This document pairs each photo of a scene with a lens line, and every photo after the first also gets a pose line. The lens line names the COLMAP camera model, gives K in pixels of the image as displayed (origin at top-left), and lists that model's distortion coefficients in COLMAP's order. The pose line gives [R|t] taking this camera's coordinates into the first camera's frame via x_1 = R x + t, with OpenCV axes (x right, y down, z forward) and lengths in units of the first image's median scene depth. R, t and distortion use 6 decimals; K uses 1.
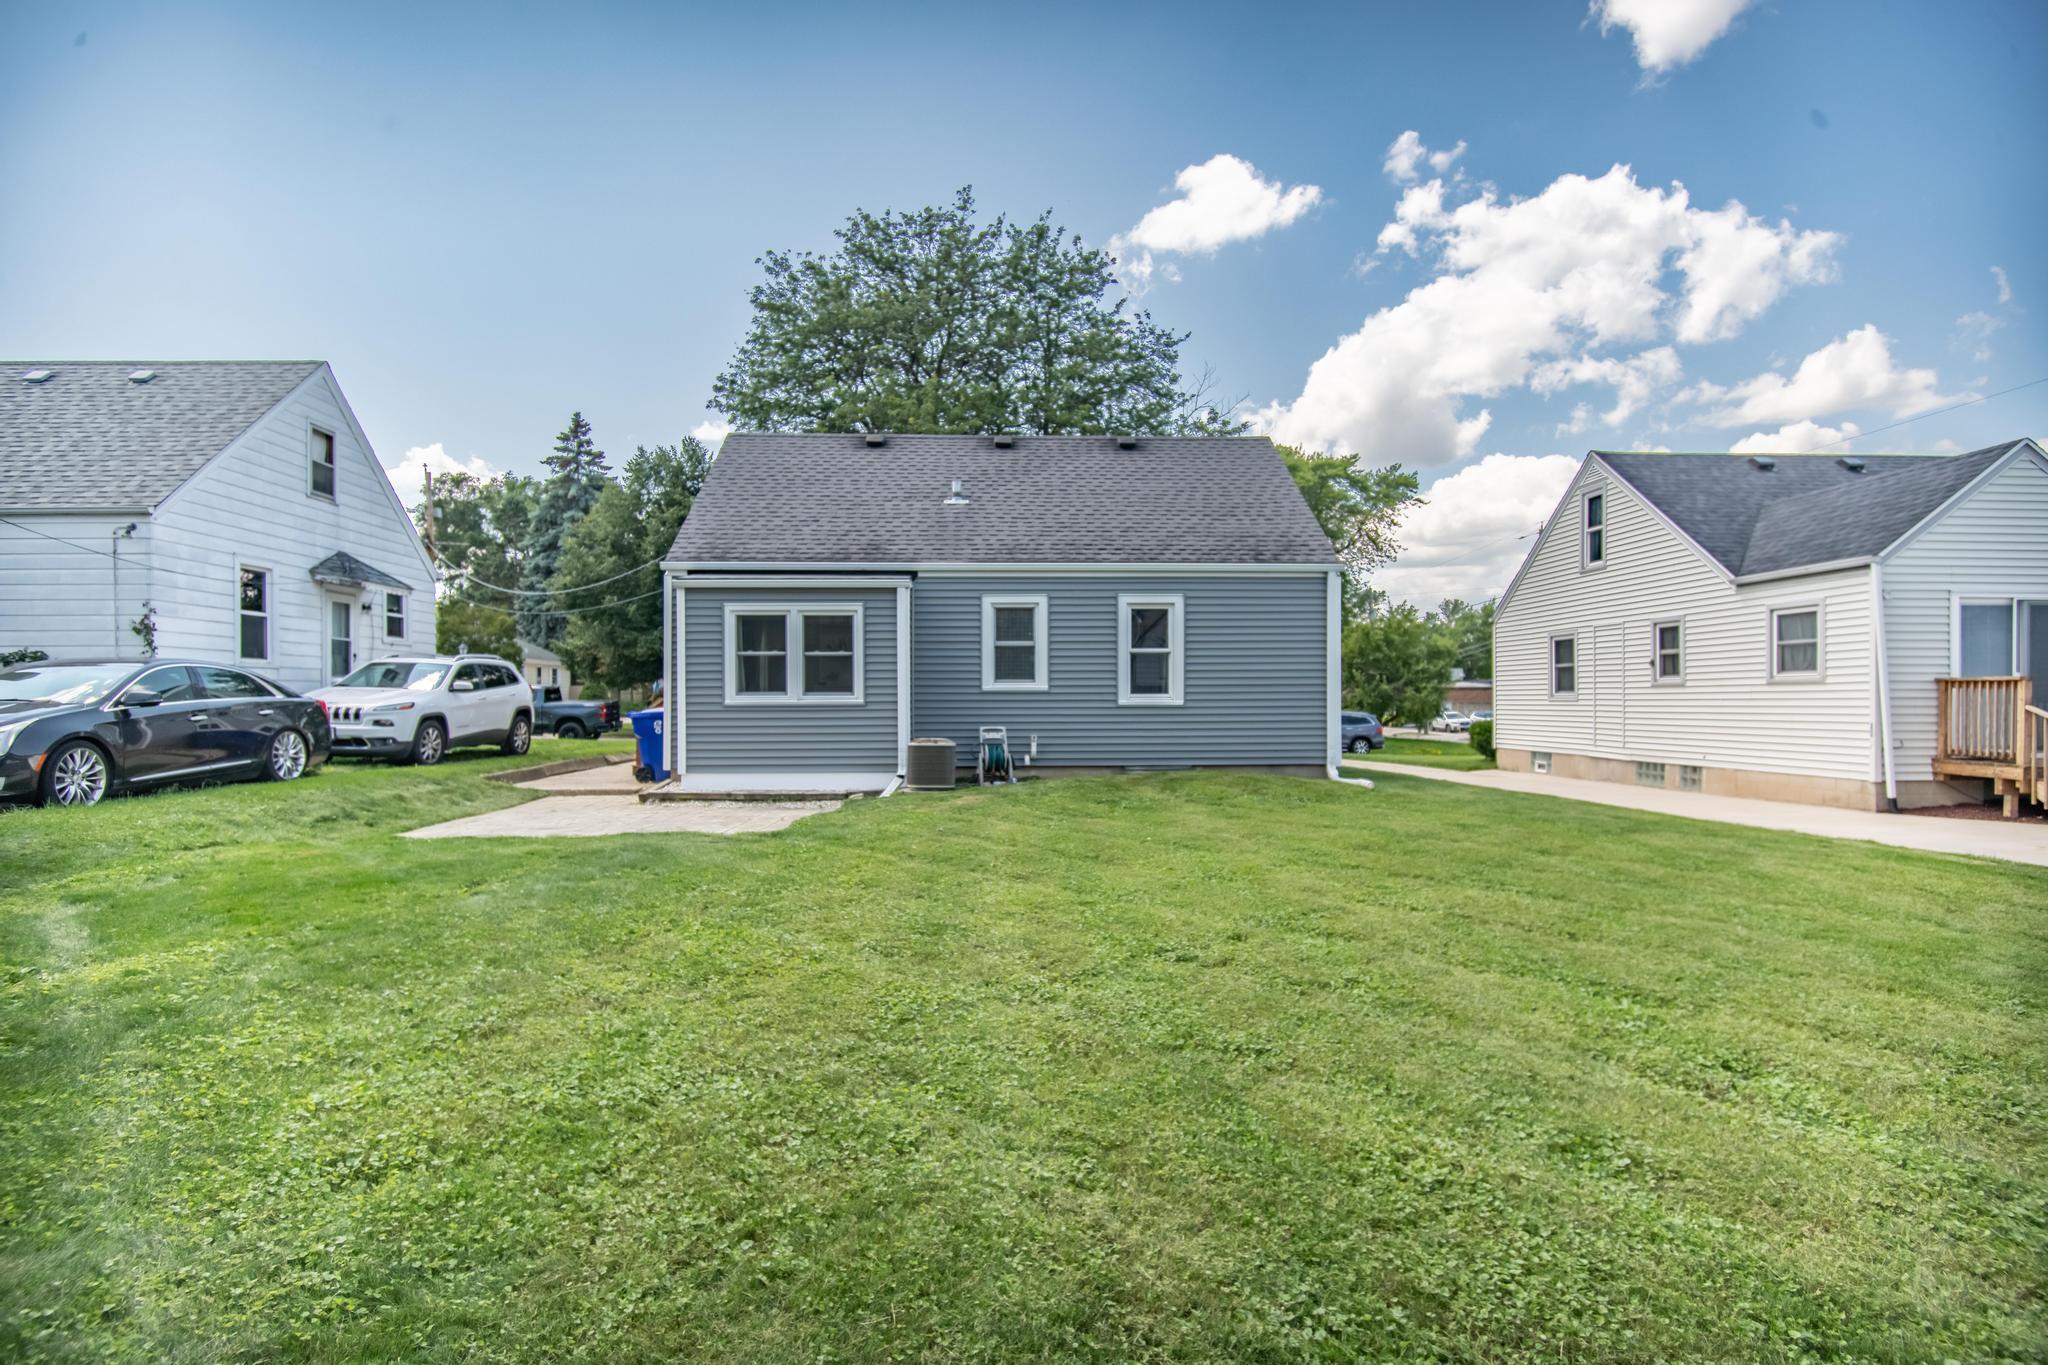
lens RADIAL K [[1087.8, 0, 1056.3], [0, 1087.8, 683.8], [0, 0, 1]] dist [-0.000415, -0.000950]
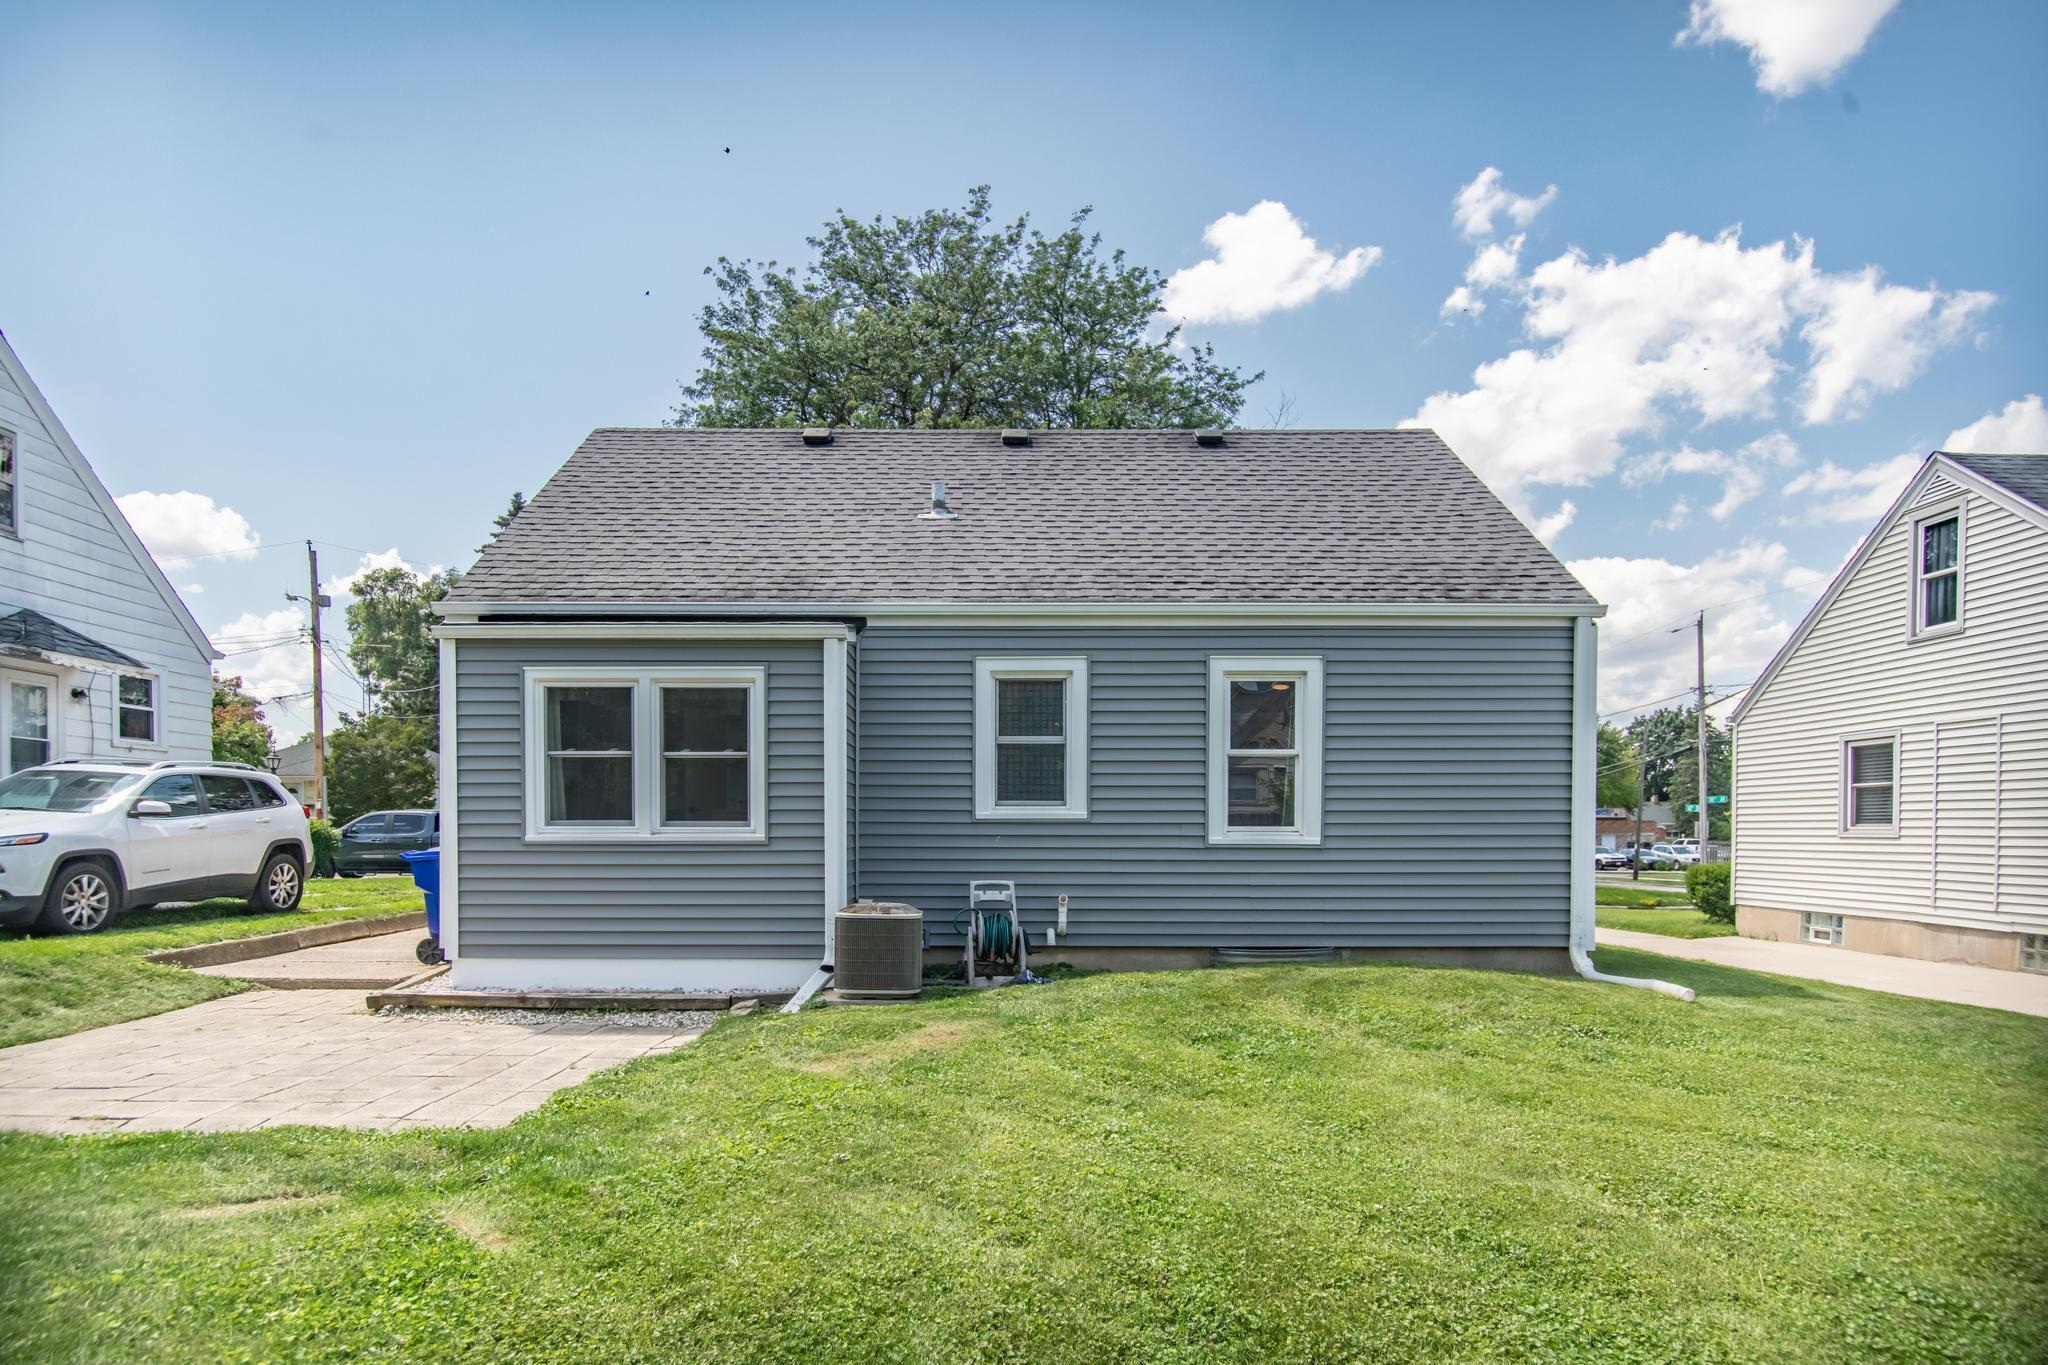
lens RADIAL K [[1176.6, 0, 850.0], [0, 1176.6, 826.0], [0, 0, 1]] dist [0.004168, 0.000718]
pose [[0.981107, 0.005812, -0.193376, -0.010313], [-0.003281, 0.999905, 0.013402, 0.001629], [0.193436, -0.012515, 0.981033, 0.343378]]
